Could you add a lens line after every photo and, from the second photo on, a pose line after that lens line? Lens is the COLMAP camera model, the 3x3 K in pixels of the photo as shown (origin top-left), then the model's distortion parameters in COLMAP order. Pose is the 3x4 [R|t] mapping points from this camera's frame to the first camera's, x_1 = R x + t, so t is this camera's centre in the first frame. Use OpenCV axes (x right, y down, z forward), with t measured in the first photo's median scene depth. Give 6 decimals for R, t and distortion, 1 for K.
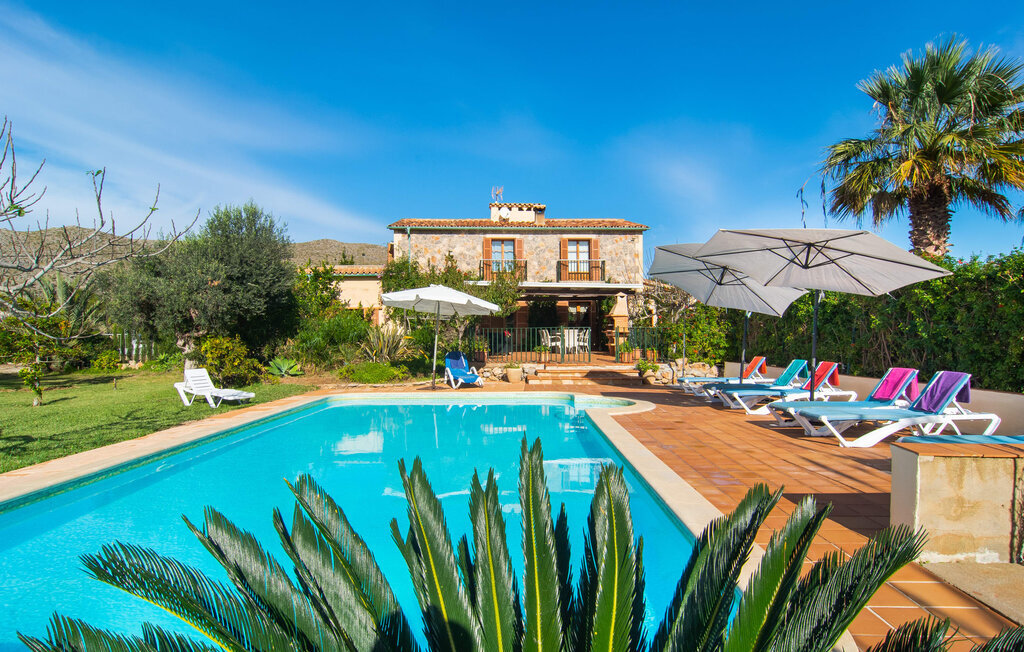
lens RADIAL K [[563.4, 0, 515.6], [0, 563.4, 331.5], [0, 0, 1]] dist [0.001880, -0.000488]
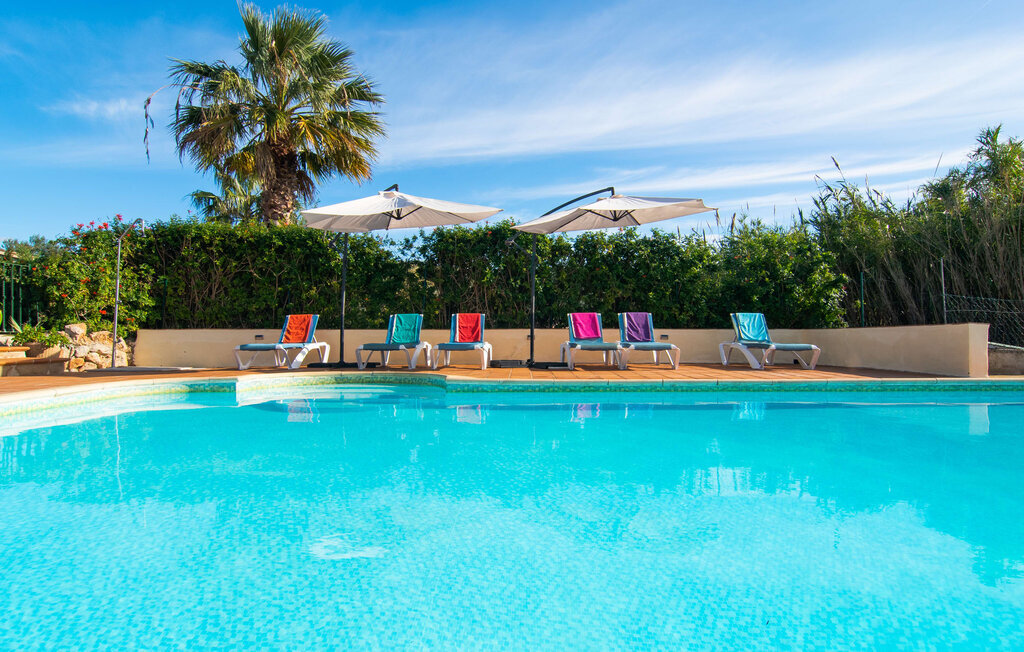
lens RADIAL K [[611.9, 0, 512.0], [0, 611.9, 326.0], [0, 0, 1]] dist [0.000441, 0.000269]
pose [[0.008250, 0.018510, 0.999795, -0.177791], [-0.006608, 0.999808, -0.018456, 0.034099], [-0.999944, -0.006455, 0.008371, 0.335135]]
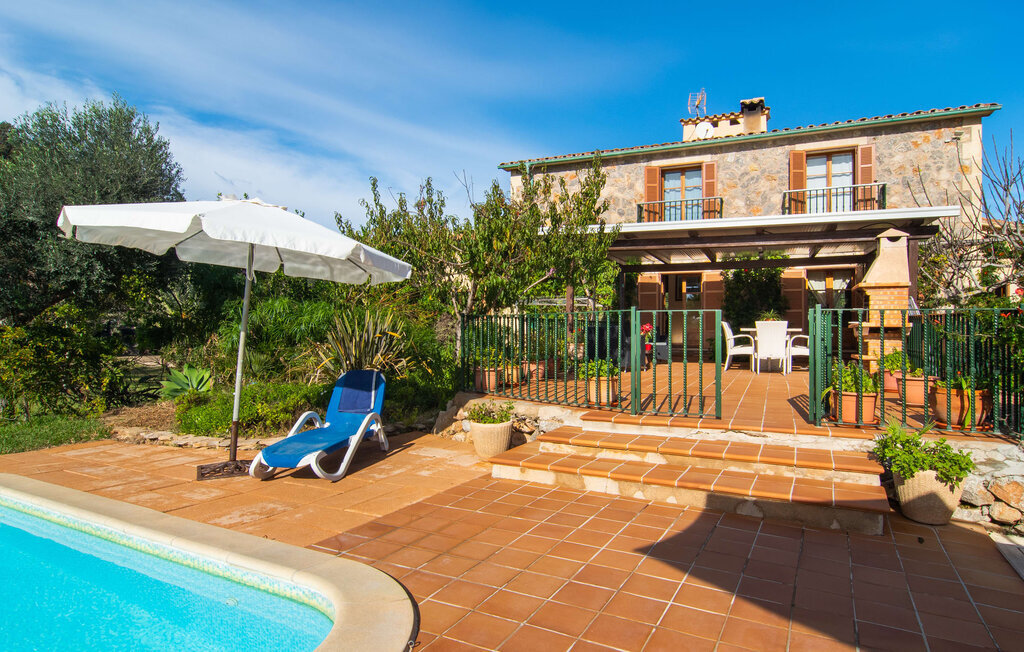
lens RADIAL K [[594.2, 0, 515.9], [0, 594.2, 330.4], [0, 0, 1]] dist [-0.000232, -0.001313]
pose [[0.887900, 0.008577, -0.459956, 0.112345], [-0.005768, 0.999955, 0.007511, 0.001587], [0.460000, -0.004016, 0.887910, 0.386650]]
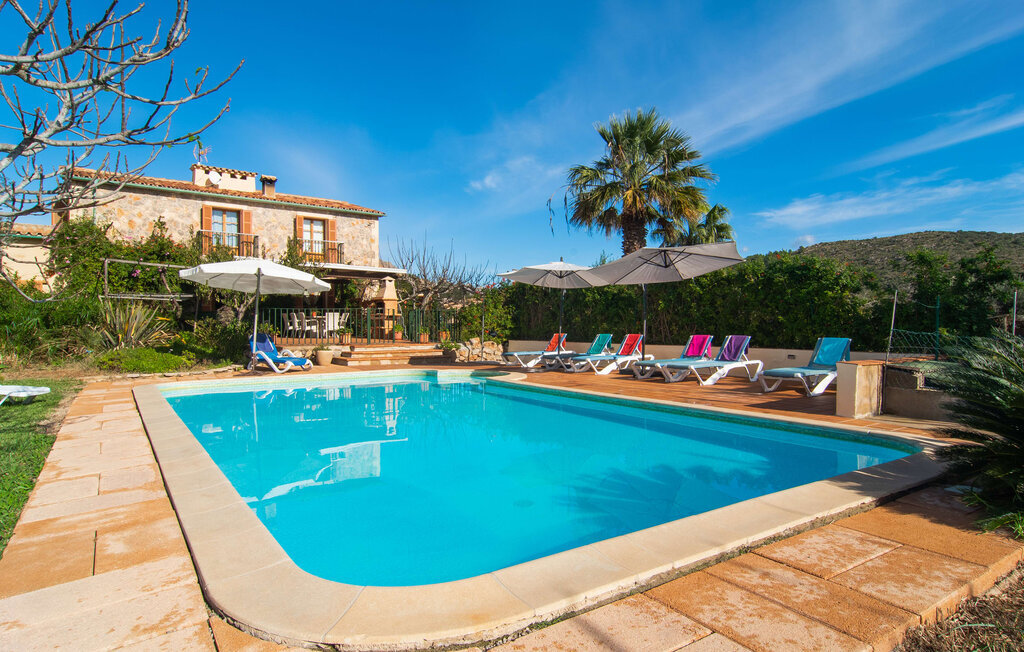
lens RADIAL K [[588.0, 0, 519.1], [0, 588.0, 311.8], [0, 0, 1]] dist [0.005004, 0.000620]
pose [[0.816011, 0.013423, 0.577880, -0.181670], [-0.004070, 0.999839, -0.017477, 0.009262], [-0.578022, 0.011909, 0.815935, -0.001480]]
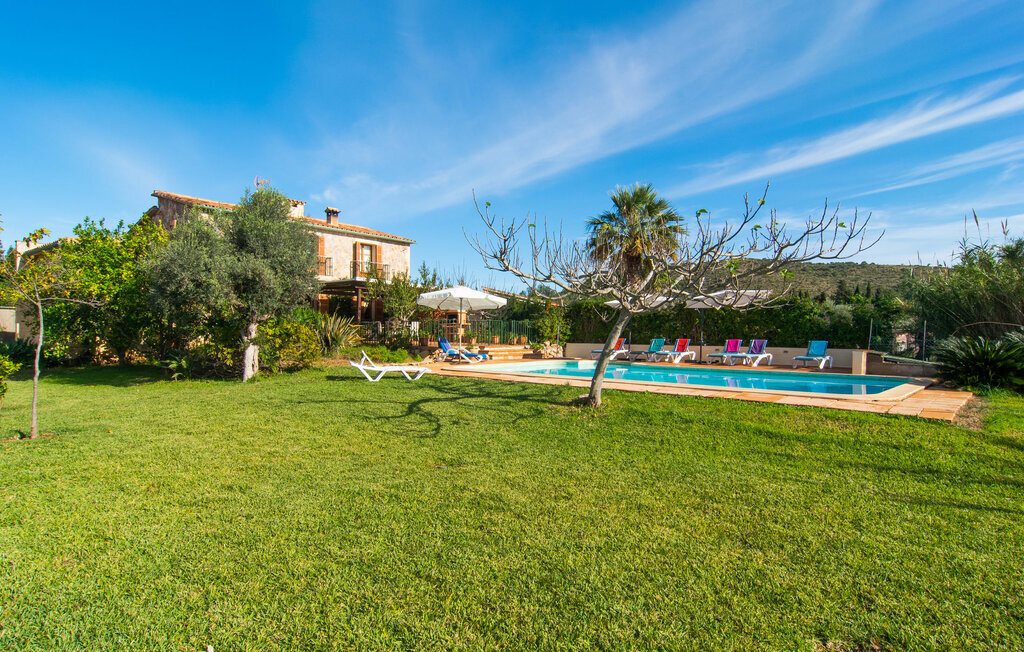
lens RADIAL K [[561.7, 0, 508.8], [0, 561.7, 324.8], [0, 0, 1]] dist [0.009150, 0.000472]
pose [[0.669989, 0.019459, 0.742116, -0.563191], [-0.014710, 0.999808, -0.012935, 0.013305], [-0.742225, -0.002250, 0.670147, 0.010106]]
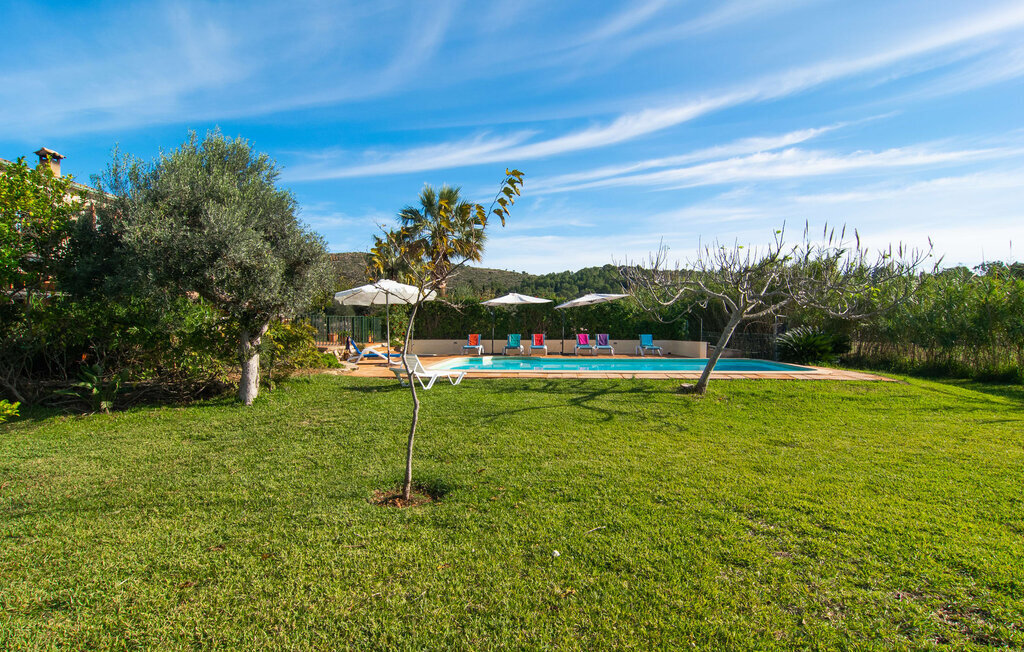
lens RADIAL K [[563.4, 0, 515.6], [0, 563.4, 331.5], [0, 0, 1]] dist [0.001880, -0.000488]
pose [[0.044462, -0.005334, 0.998997, -0.718687], [-0.007356, 0.999957, 0.005667, 0.010220], [-0.998984, -0.007600, 0.044421, 0.361821]]
